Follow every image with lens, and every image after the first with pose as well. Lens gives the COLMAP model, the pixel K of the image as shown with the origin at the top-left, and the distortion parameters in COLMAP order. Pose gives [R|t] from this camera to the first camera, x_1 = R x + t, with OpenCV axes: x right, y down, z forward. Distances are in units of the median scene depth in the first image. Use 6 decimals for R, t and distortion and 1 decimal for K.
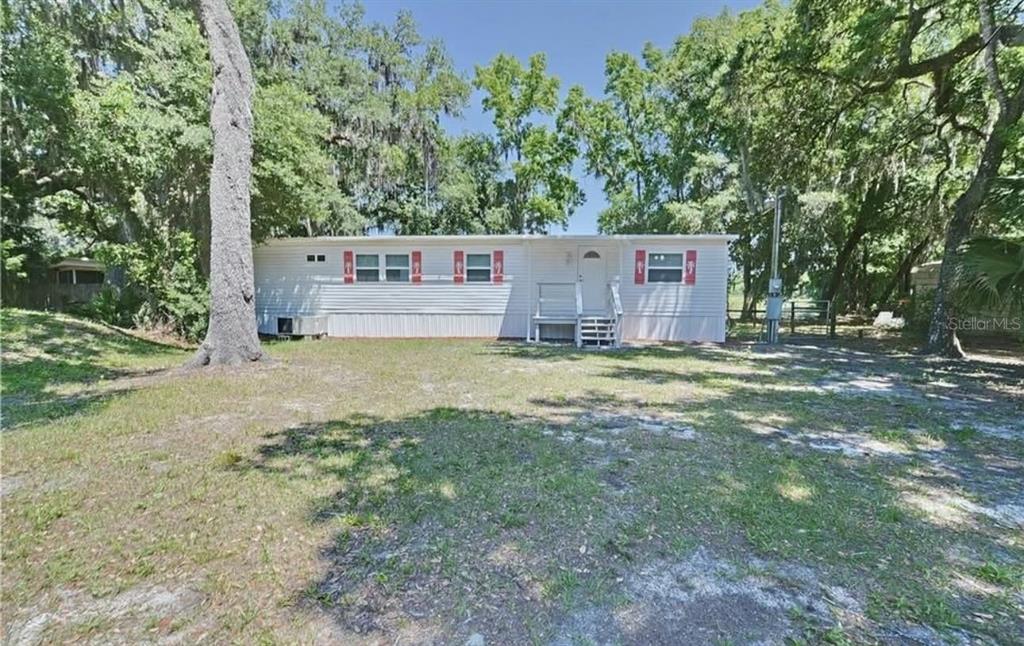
lens RADIAL K [[412.9, 0, 502.8], [0, 412.9, 337.2], [0, 0, 1]] dist [-0.013419, -0.000300]
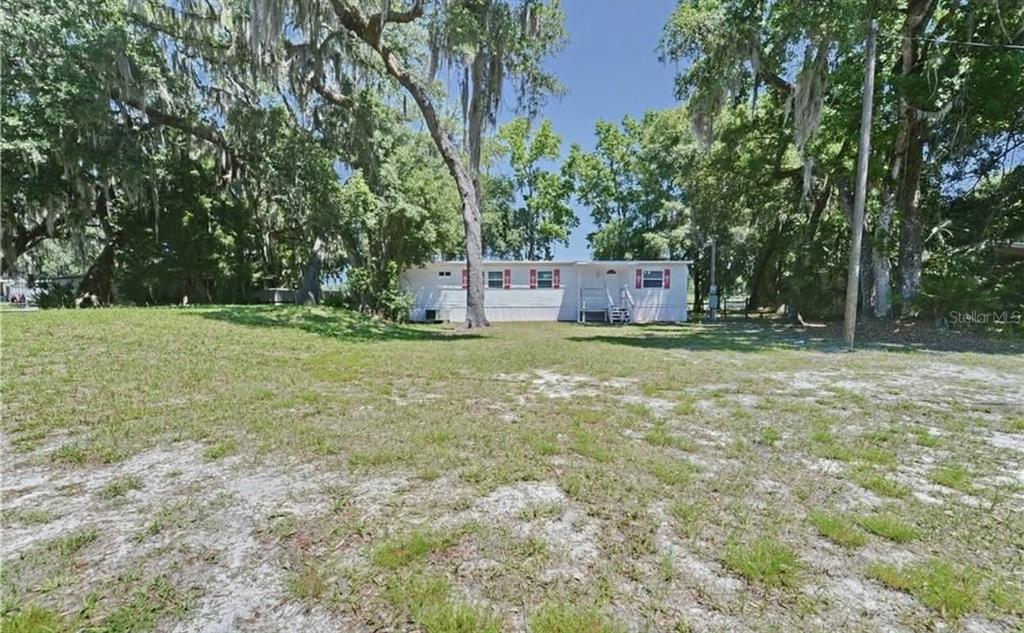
lens RADIAL K [[450.7, 0, 474.8], [0, 450.7, 333.6], [0, 0, 1]] dist [-0.014797, -0.000378]
pose [[0.996846, -0.014165, 0.078079, -0.291999], [0.015378, 0.999770, -0.014961, 0.045161], [-0.077850, 0.016114, 0.996835, -0.480541]]
